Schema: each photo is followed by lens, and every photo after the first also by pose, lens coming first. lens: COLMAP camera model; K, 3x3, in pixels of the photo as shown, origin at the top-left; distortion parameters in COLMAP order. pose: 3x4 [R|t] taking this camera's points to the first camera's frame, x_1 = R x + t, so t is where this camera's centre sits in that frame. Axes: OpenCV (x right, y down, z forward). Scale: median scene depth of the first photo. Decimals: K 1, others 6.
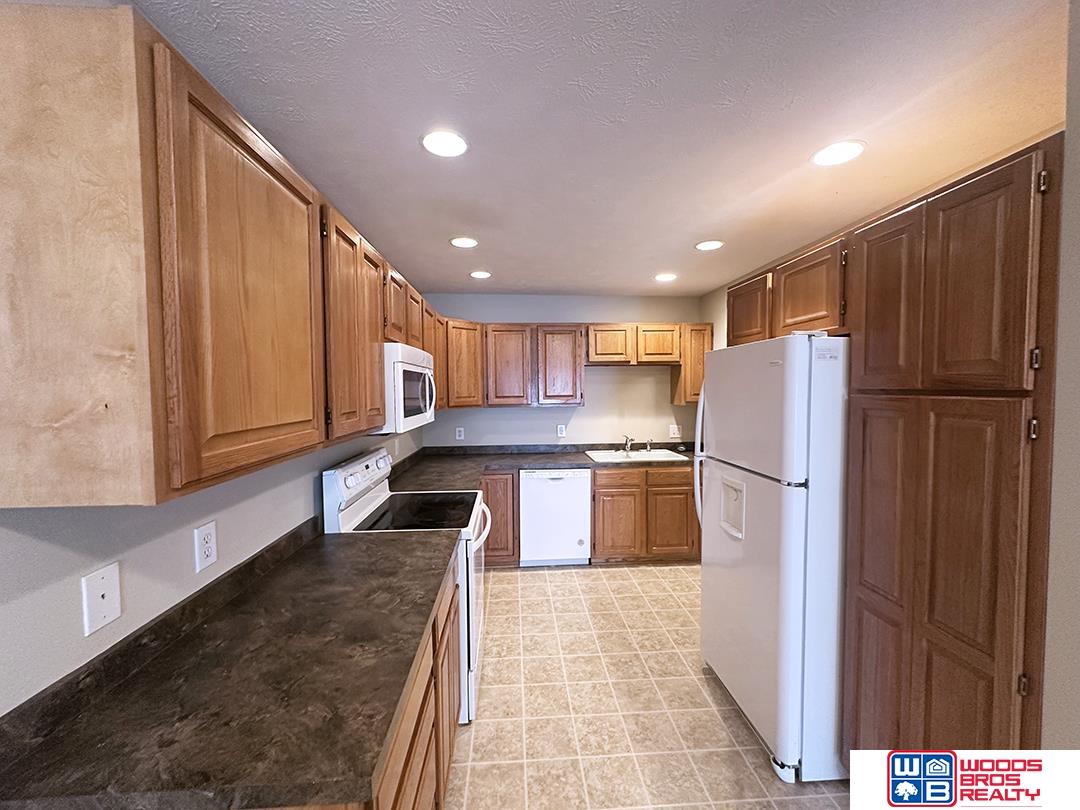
lens RADIAL K [[430.0, 0, 537.9], [0, 430.0, 402.6], [0, 0, 1]] dist [0.003598, 0.000164]
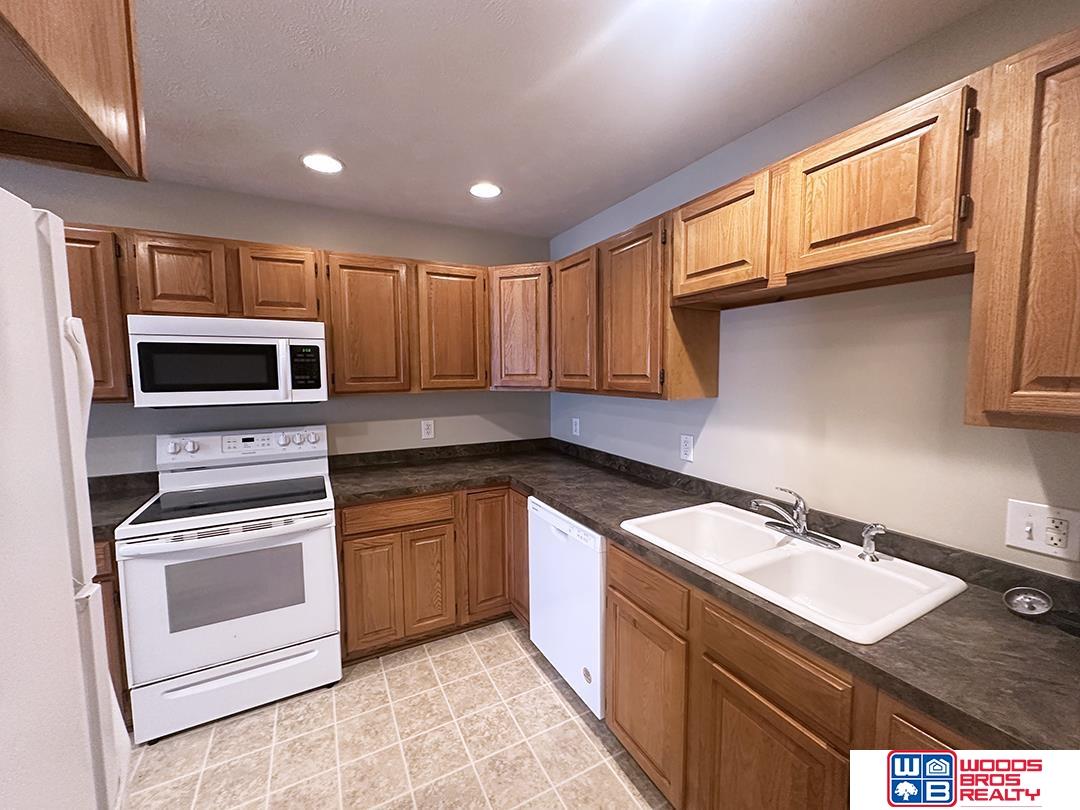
lens RADIAL K [[430.0, 0, 543.1], [0, 430.0, 401.8], [0, 0, 1]] dist [0.003598, 0.000164]
pose [[0.424306, 0.071446, -0.902696, 0.452964], [-0.032234, 0.997442, 0.063794, -0.013491], [0.904945, 0.002030, 0.425524, 0.679564]]
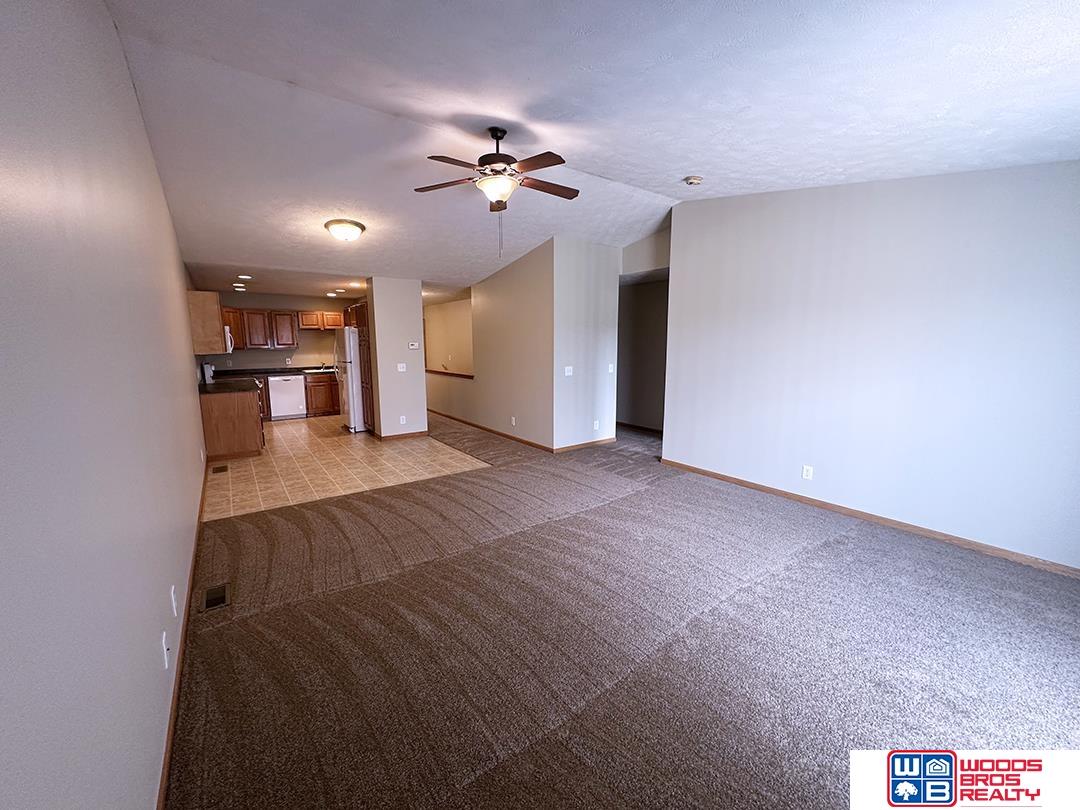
lens RADIAL K [[430.0, 0, 539.0], [0, 430.0, 405.0], [0, 0, 1]] dist [0.003598, 0.000164]
pose [[0.844425, -0.076214, 0.530224, -0.043516], [0.016874, 0.993120, 0.115878, 0.057417], [-0.535408, -0.088903, 0.839902, -1.510151]]
